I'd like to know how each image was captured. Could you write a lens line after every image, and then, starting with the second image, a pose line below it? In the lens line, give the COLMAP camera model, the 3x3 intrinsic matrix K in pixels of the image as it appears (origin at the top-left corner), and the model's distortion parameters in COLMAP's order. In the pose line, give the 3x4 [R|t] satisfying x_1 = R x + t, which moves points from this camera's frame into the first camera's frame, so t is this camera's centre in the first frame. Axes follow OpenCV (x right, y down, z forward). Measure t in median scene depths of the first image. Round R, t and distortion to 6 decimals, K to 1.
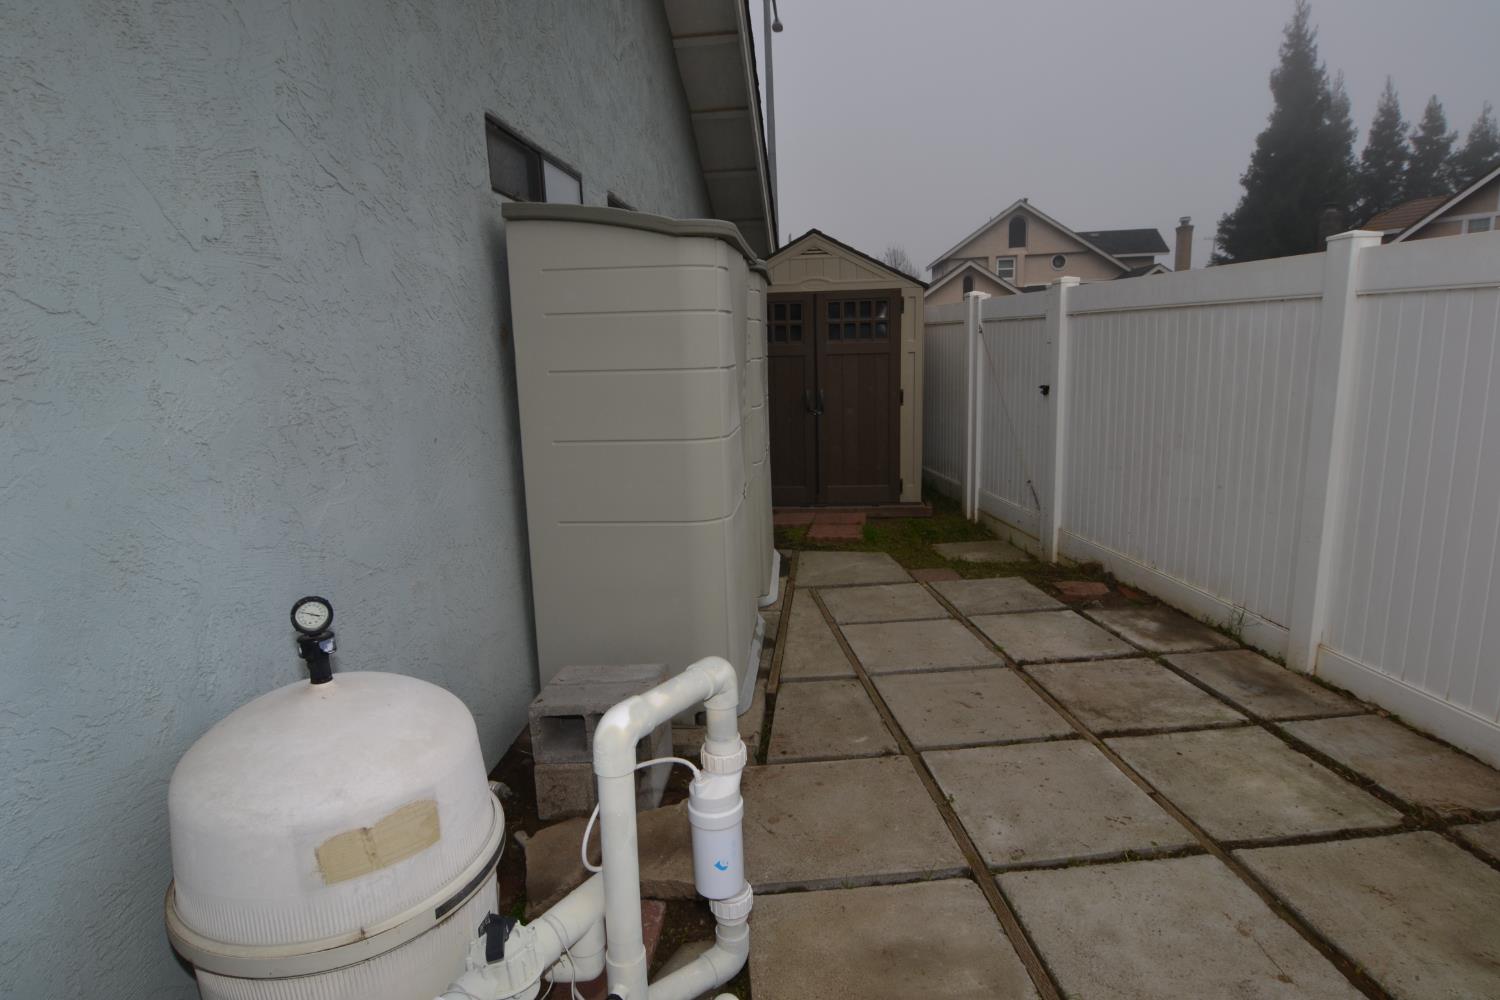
lens RADIAL K [[810.7, 0, 754.6], [0, 810.7, 505.0], [0, 0, 1]] dist [-0.011933, -0.001646]
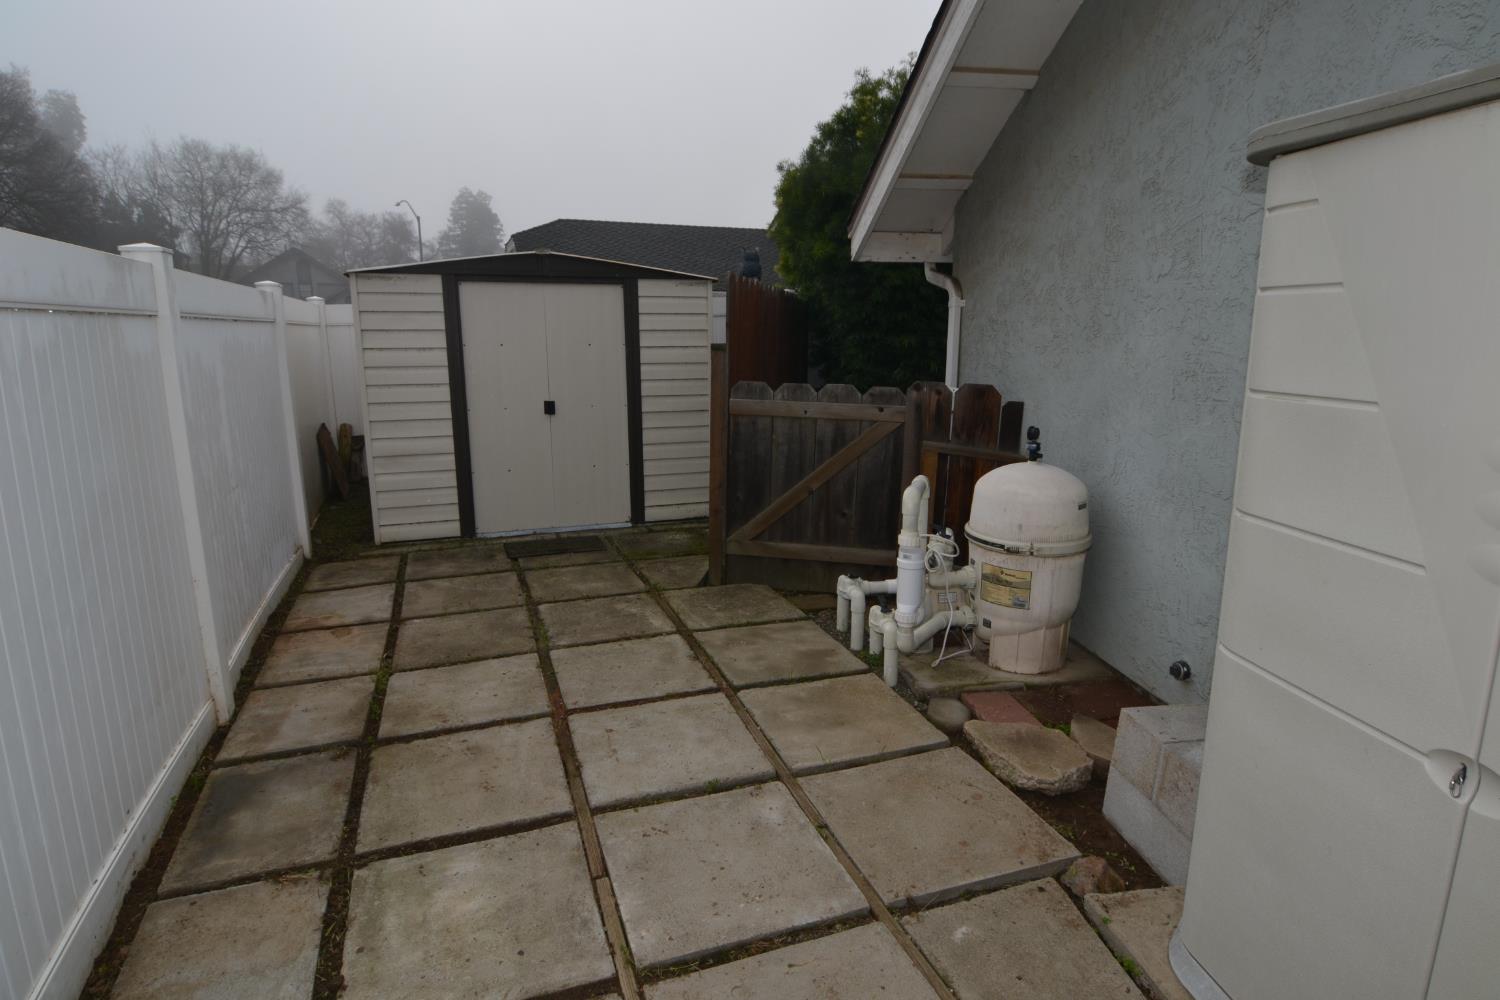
lens RADIAL K [[810.7, 0, 754.6], [0, 810.7, 505.0], [0, 0, 1]] dist [-0.011933, -0.001646]
pose [[-0.969167, 0.091085, -0.228950, 0.532042], [-0.011672, 0.911154, 0.411901, -0.402652], [0.246126, 0.401873, -0.881998, 1.776038]]
